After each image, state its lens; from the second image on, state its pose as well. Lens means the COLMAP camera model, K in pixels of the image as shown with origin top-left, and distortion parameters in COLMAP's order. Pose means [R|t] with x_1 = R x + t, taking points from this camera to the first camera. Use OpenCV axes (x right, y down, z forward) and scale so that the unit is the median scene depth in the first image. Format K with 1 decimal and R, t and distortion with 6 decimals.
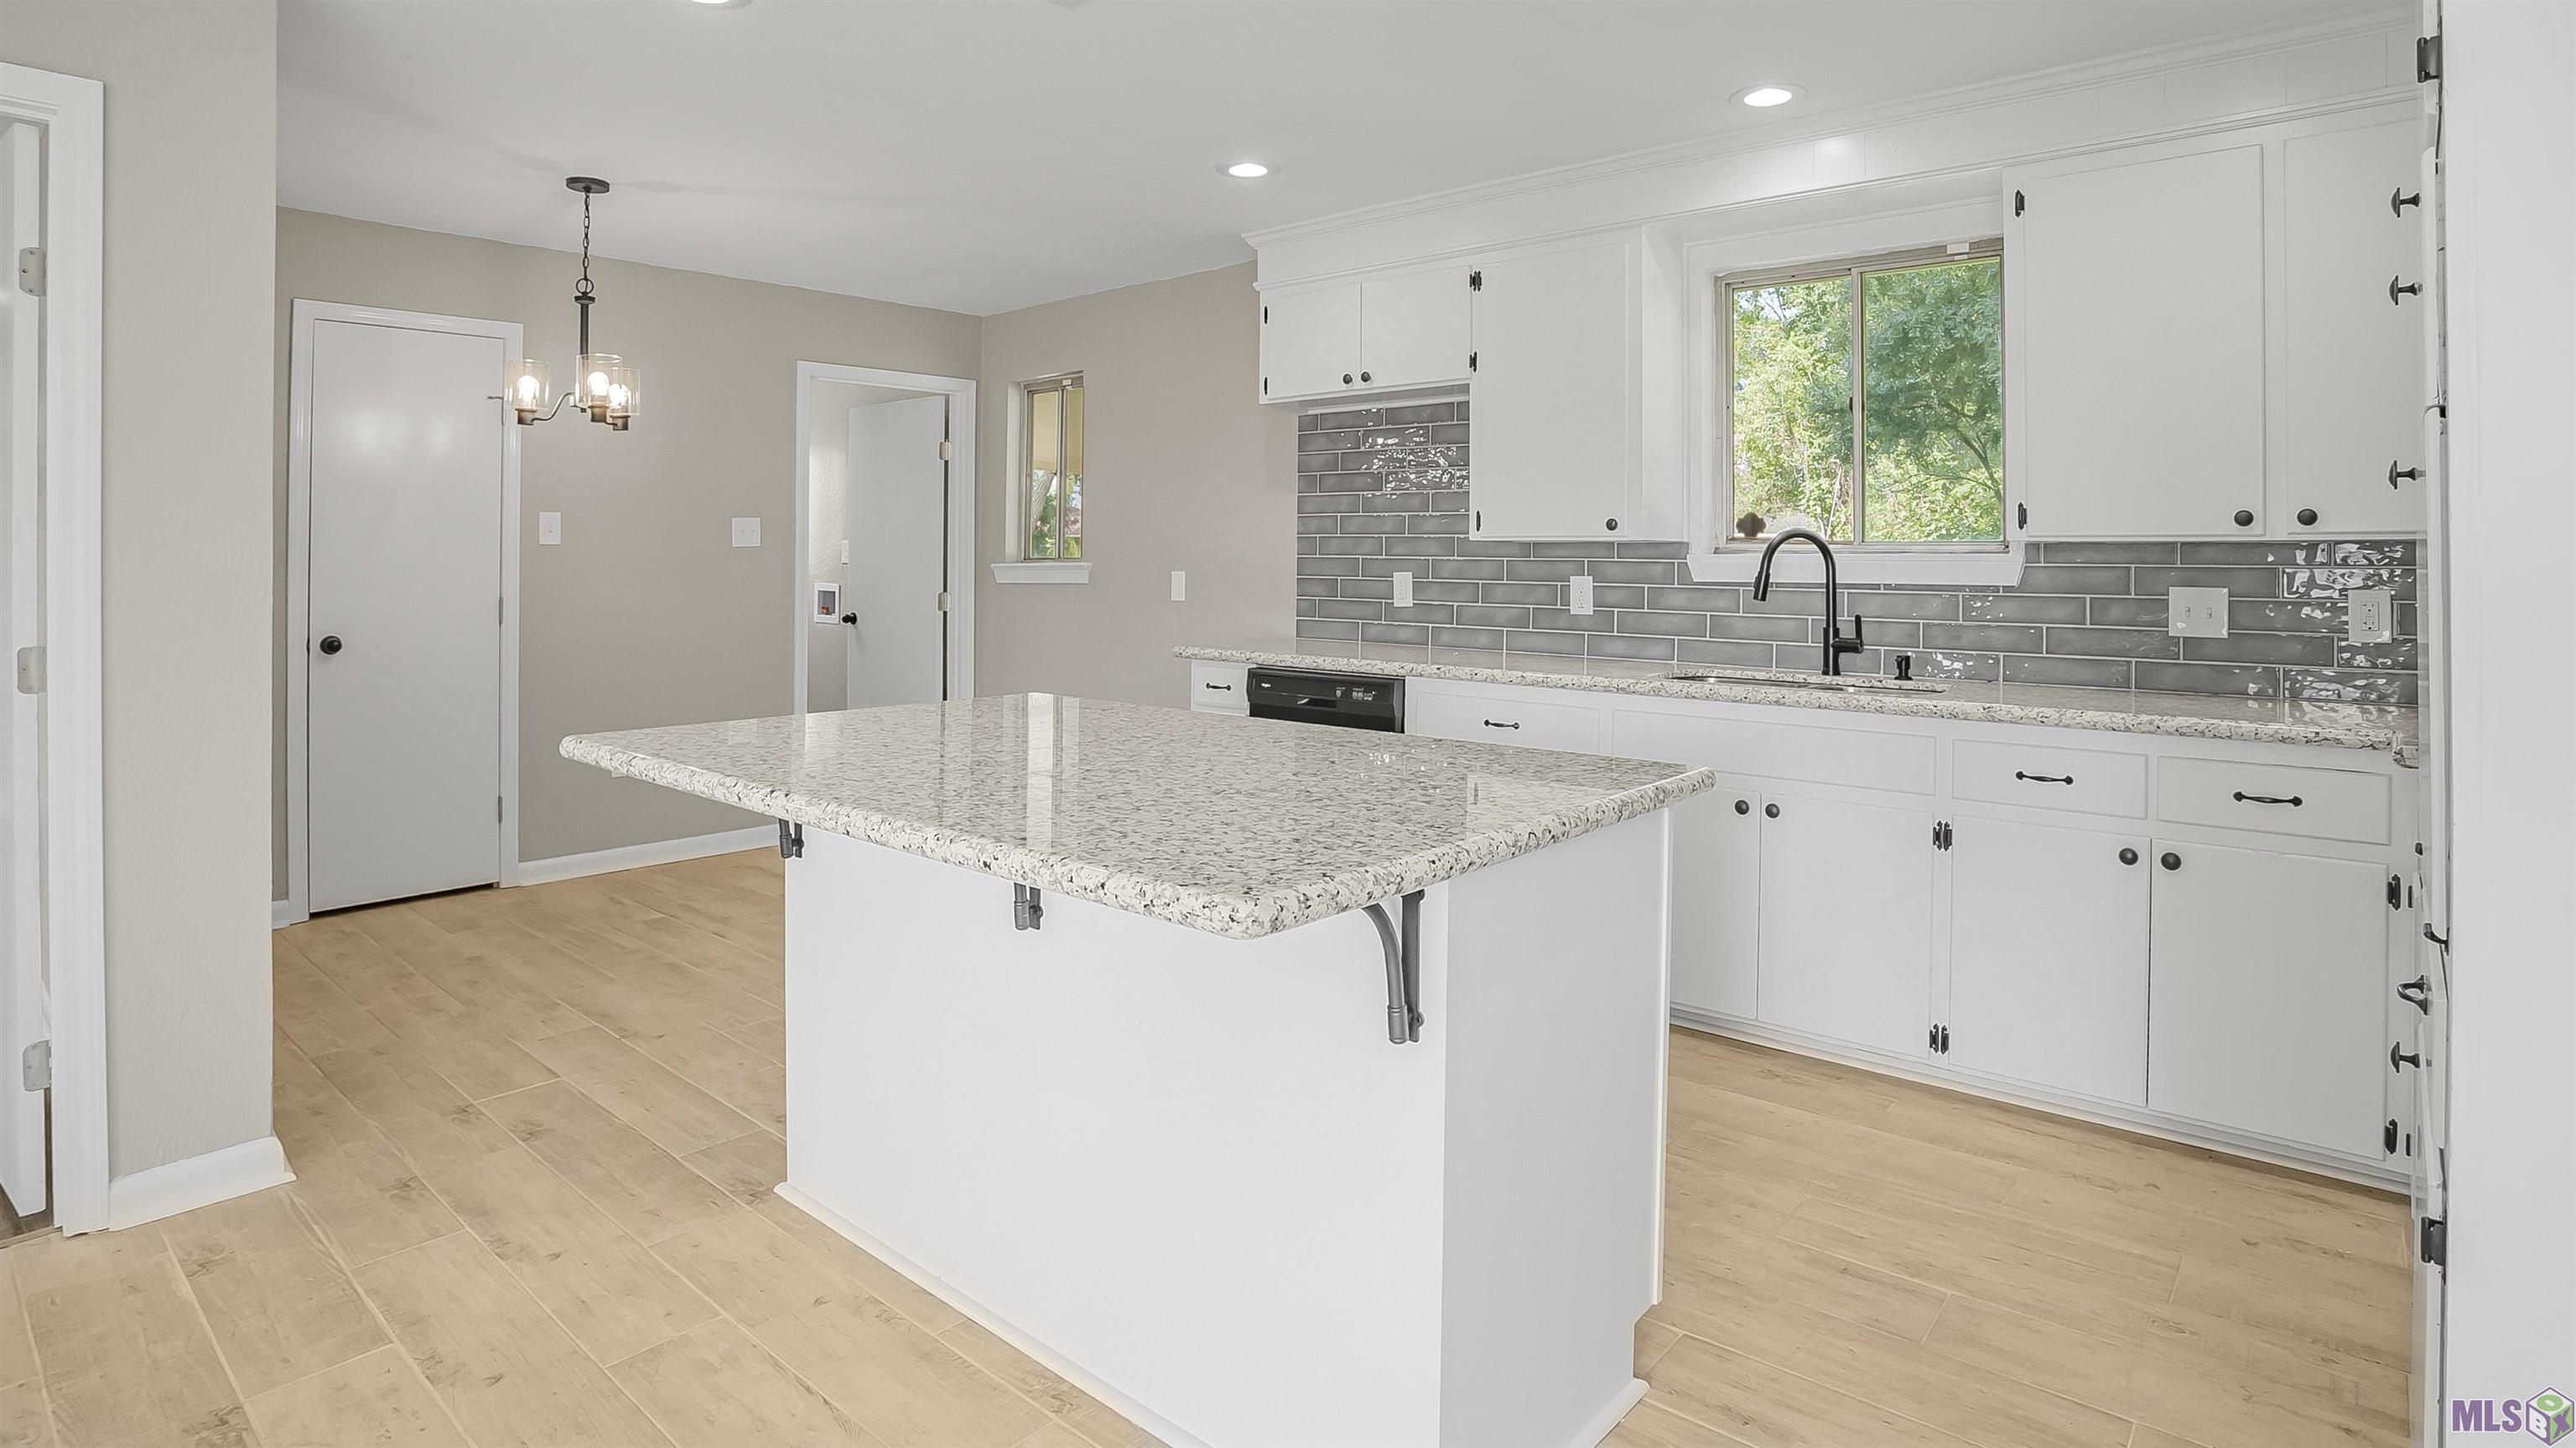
lens RADIAL K [[1301.3, 0, 1288.0], [0, 1301.3, 724.0], [0, 0, 1]] dist [-0.039216, 0.000129]
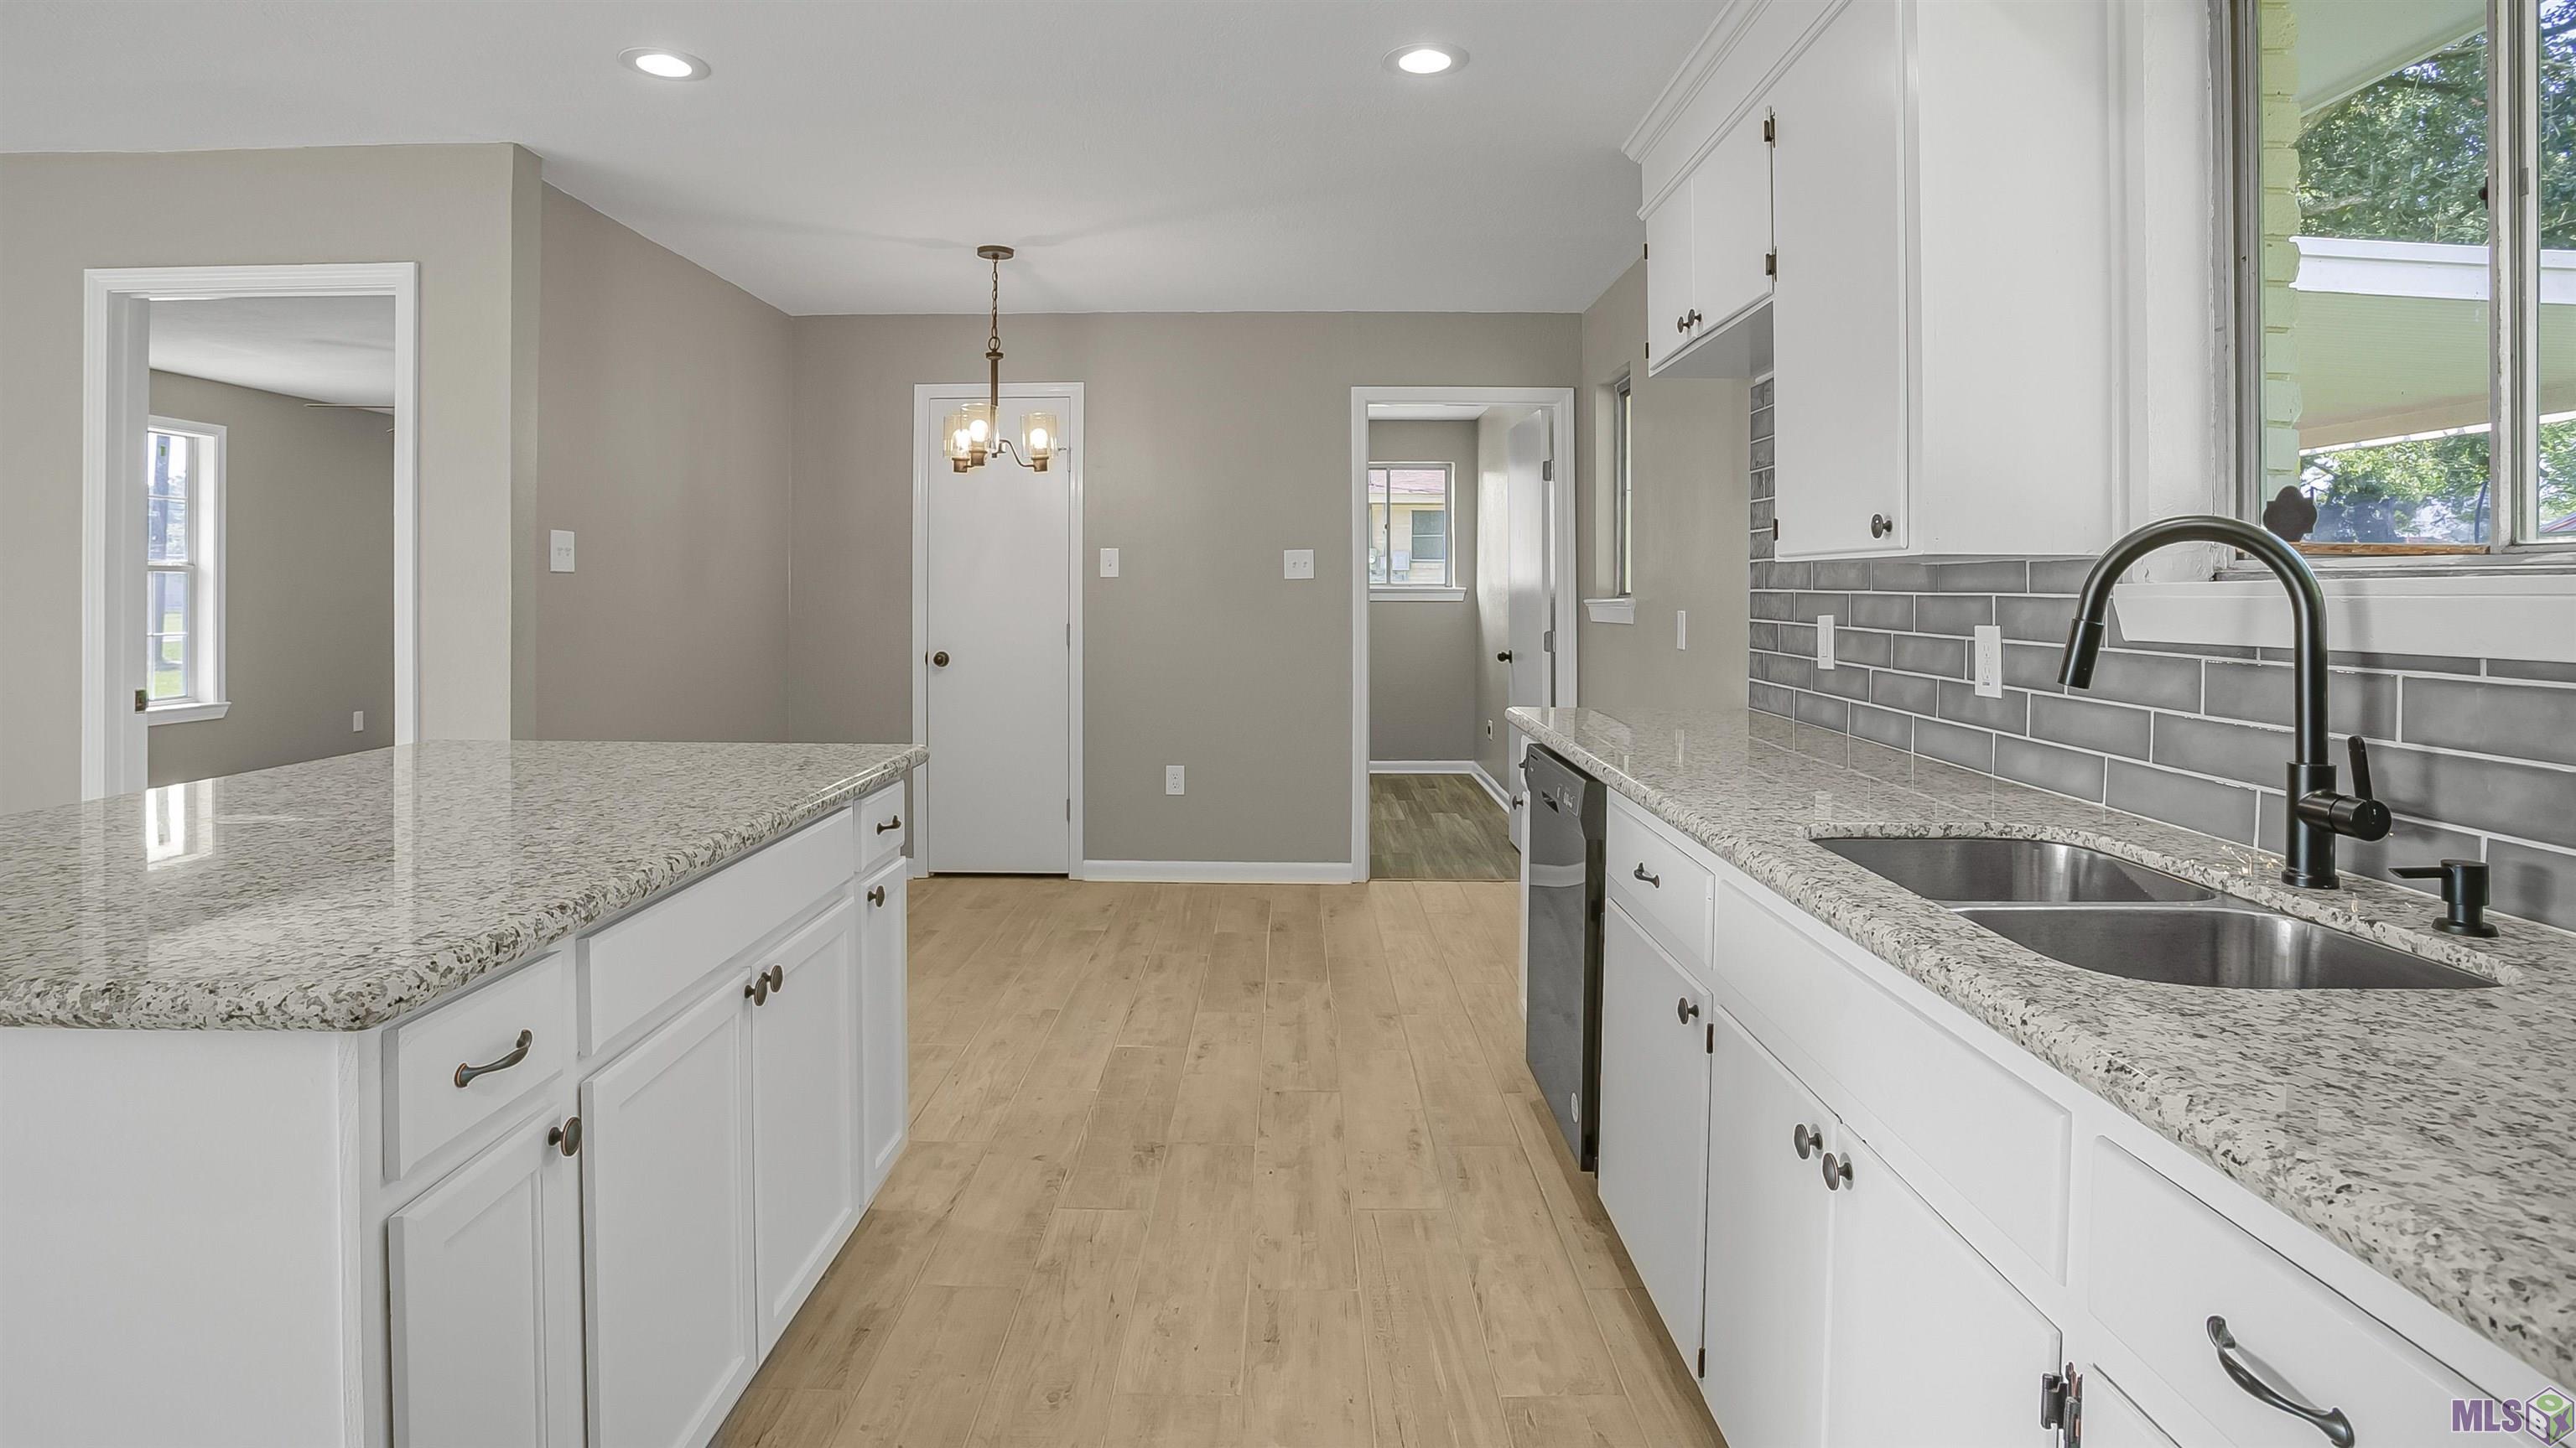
lens RADIAL K [[1324.4, 0, 1280.9], [0, 1324.4, 668.1], [0, 0, 1]] dist [-0.001085, -0.000013]
pose [[0.645657, 0.045128, -0.762293, 0.492970], [-0.099622, 0.994699, -0.025492, -0.058608], [0.757102, 0.092400, 0.646730, 0.471099]]
